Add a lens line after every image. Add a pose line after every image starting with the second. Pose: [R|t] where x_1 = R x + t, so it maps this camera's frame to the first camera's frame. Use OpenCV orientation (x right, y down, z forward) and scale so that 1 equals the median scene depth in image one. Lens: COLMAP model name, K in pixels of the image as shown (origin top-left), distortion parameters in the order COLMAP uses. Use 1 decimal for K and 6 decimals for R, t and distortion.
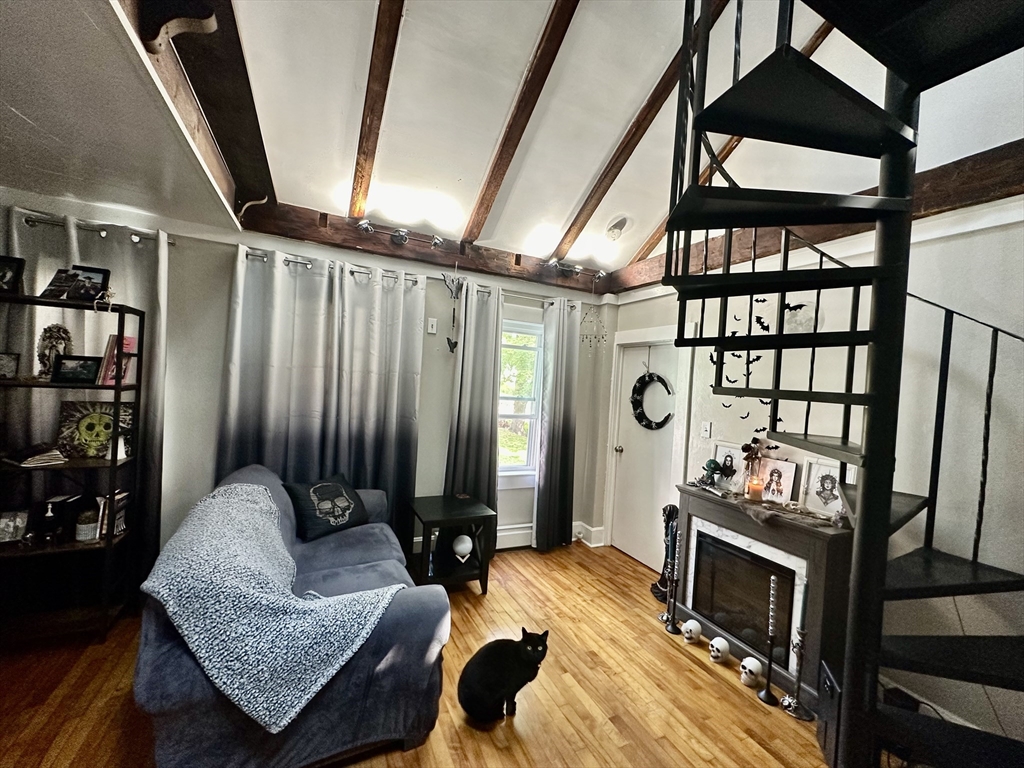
lens RADIAL K [[408.2, 0, 510.9], [0, 408.2, 386.0], [0, 0, 1]] dist [-0.001591, 0.000028]
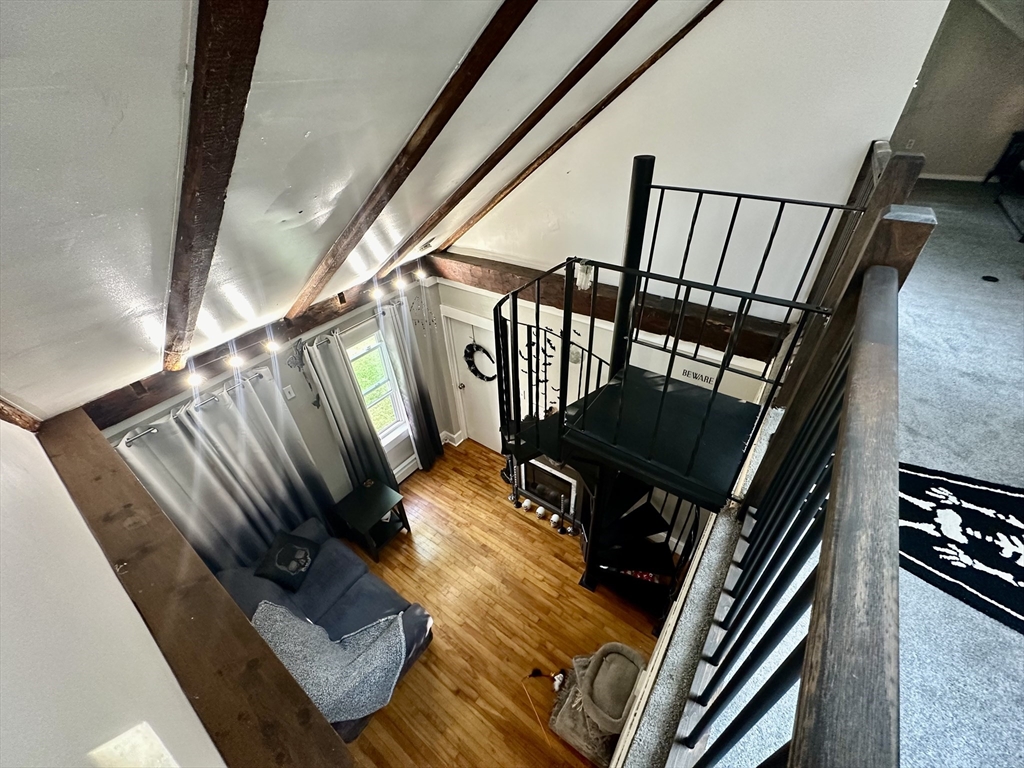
lens RADIAL K [[408.2, 0, 512.4], [0, 408.2, 382.8], [0, 0, 1]] dist [-0.001591, 0.000028]
pose [[0.878258, -0.358940, 0.315951, -0.007607], [0.102361, 0.786529, 0.609011, -0.854100], [-0.467104, -0.502527, 0.727517, -0.049621]]
